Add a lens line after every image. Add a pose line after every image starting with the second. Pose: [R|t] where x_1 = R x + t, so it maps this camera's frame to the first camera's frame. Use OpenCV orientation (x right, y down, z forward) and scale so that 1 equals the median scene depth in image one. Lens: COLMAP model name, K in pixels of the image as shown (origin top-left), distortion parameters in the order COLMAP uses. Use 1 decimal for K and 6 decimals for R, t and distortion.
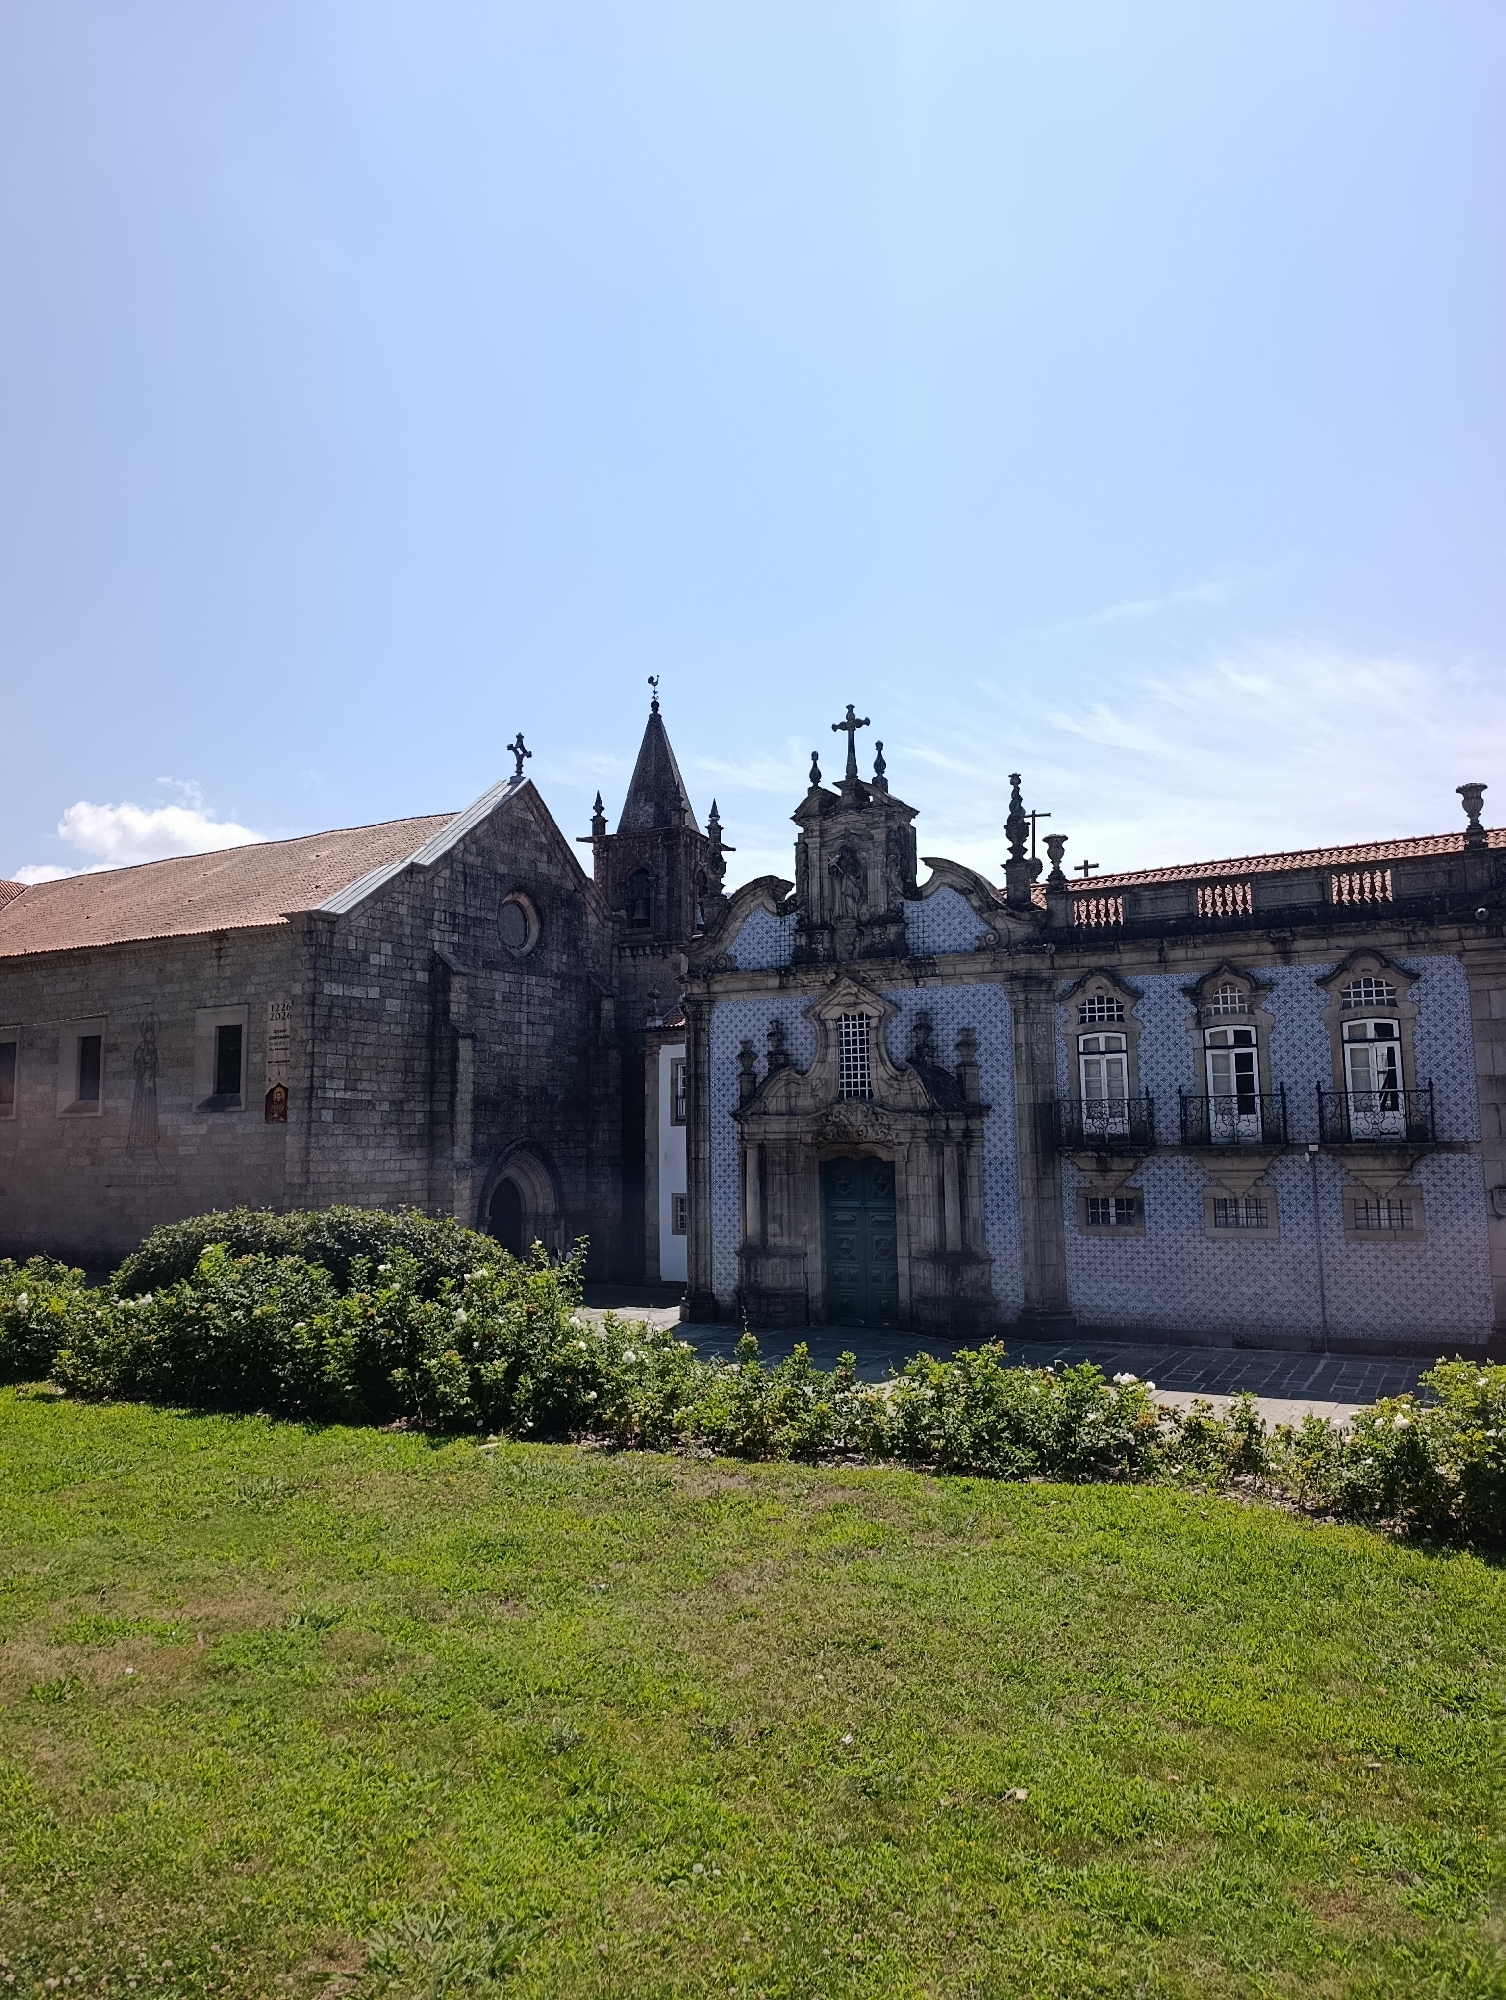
lens RADIAL K [[1368.7, 0, 749.4], [0, 1368.7, 981.2], [0, 0, 1]] dist [0.096382, -0.210041]
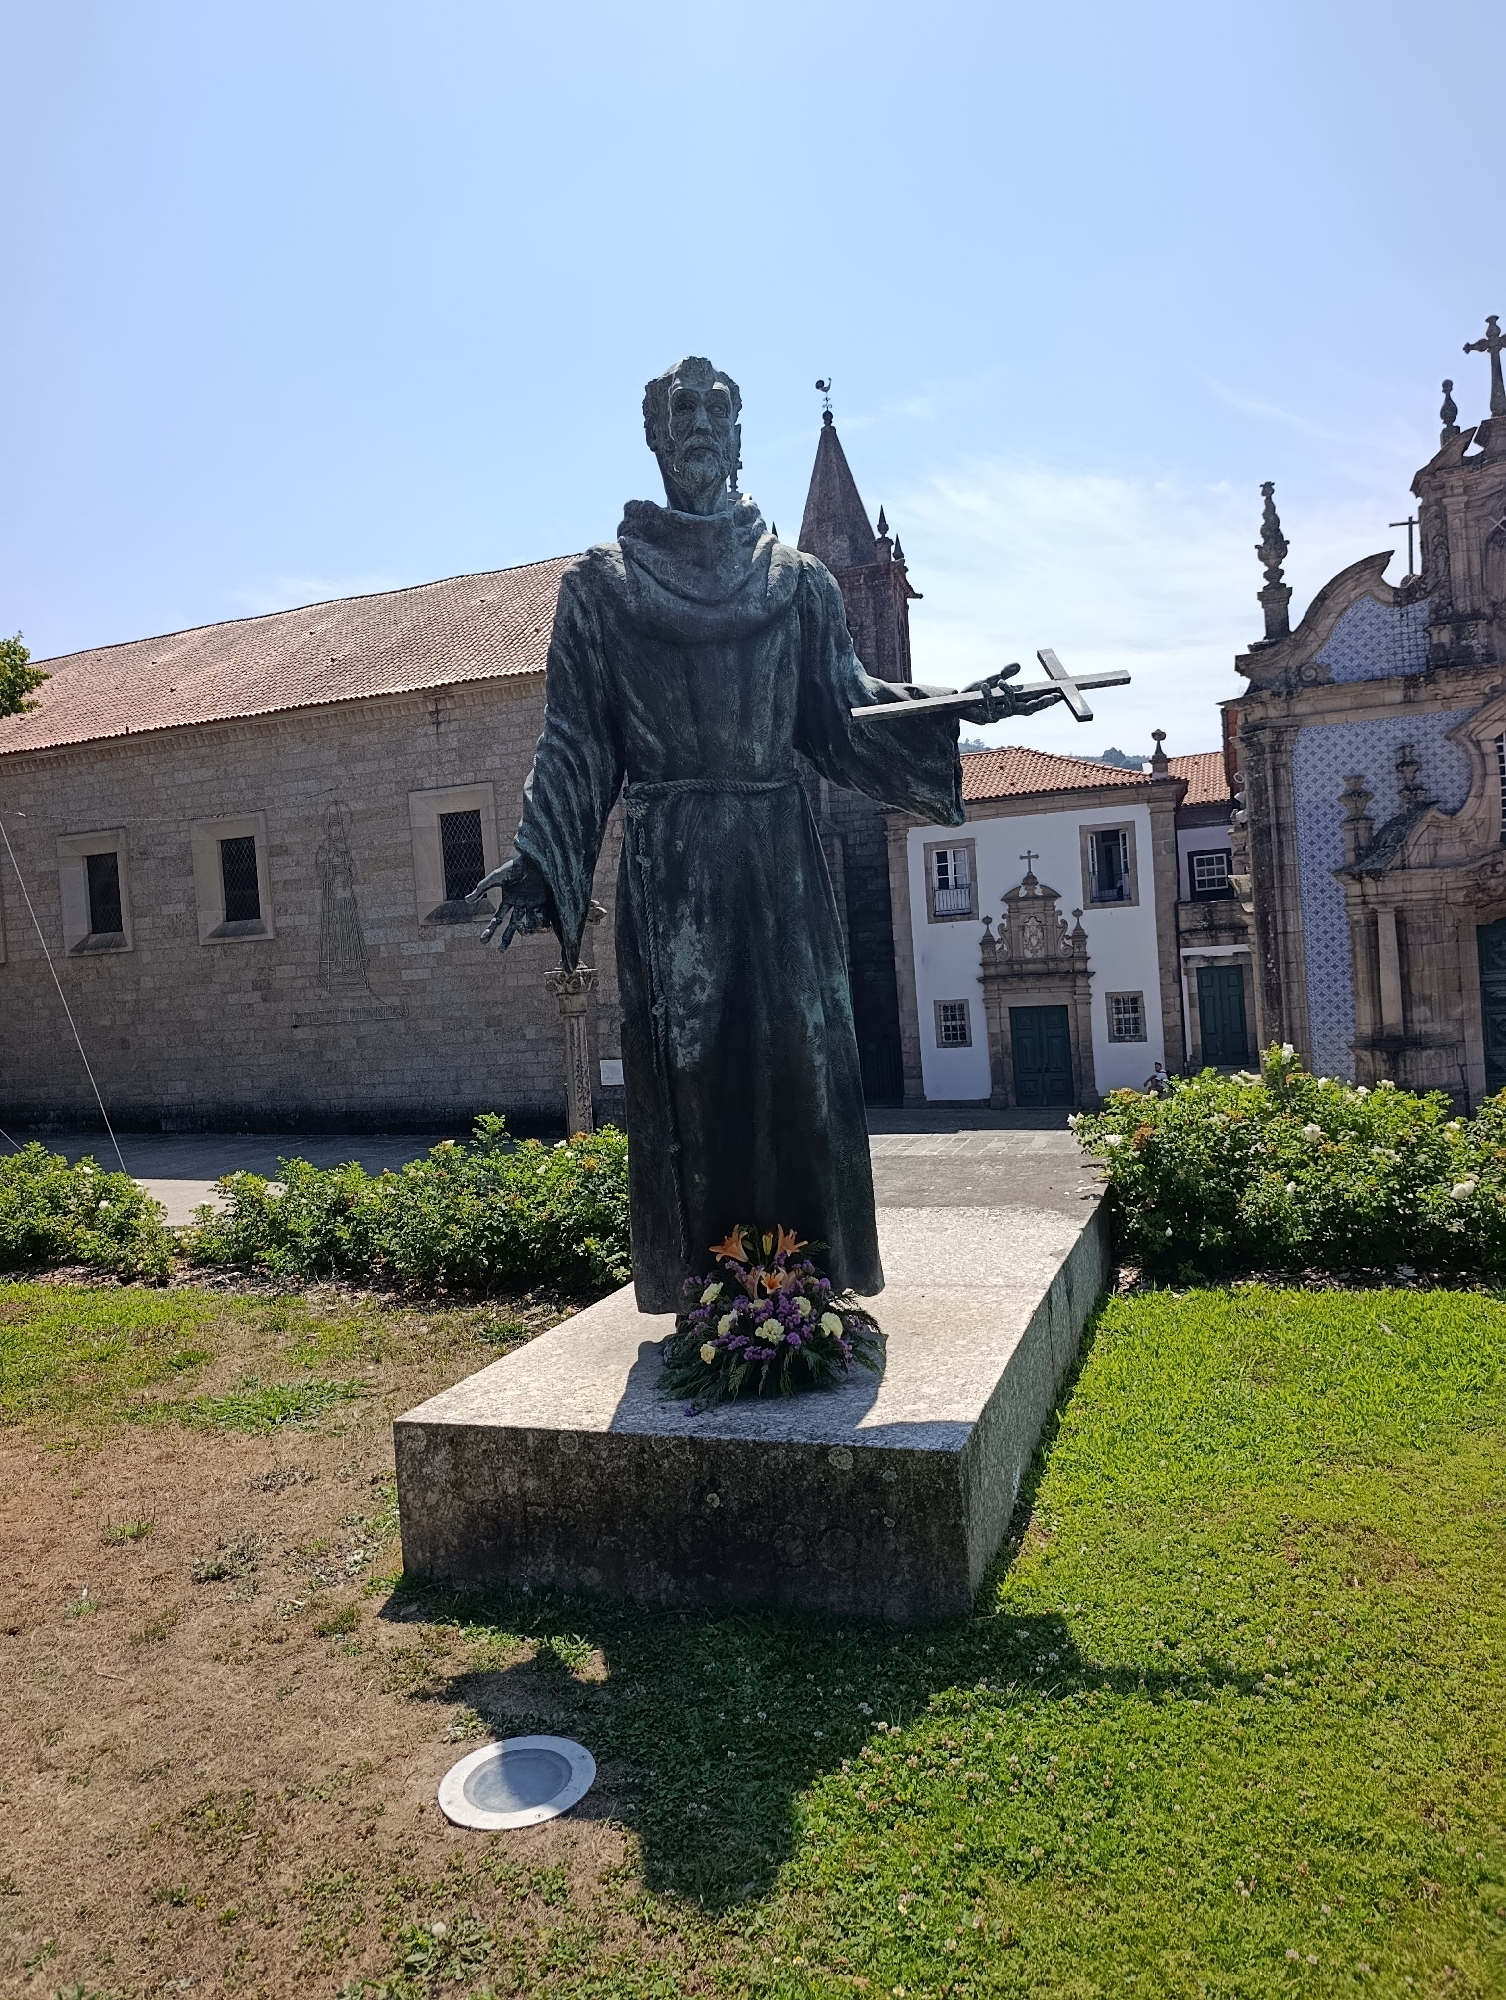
lens RADIAL K [[1359.5, 0, 753.6], [0, 1359.5, 984.5], [0, 0, 1]] dist [0.045853, -0.076368]
pose [[0.987181, -0.058906, 0.148337, -0.473408], [0.038930, 0.990198, 0.134136, 0.045514], [-0.154784, -0.126642, 0.979798, 0.302784]]
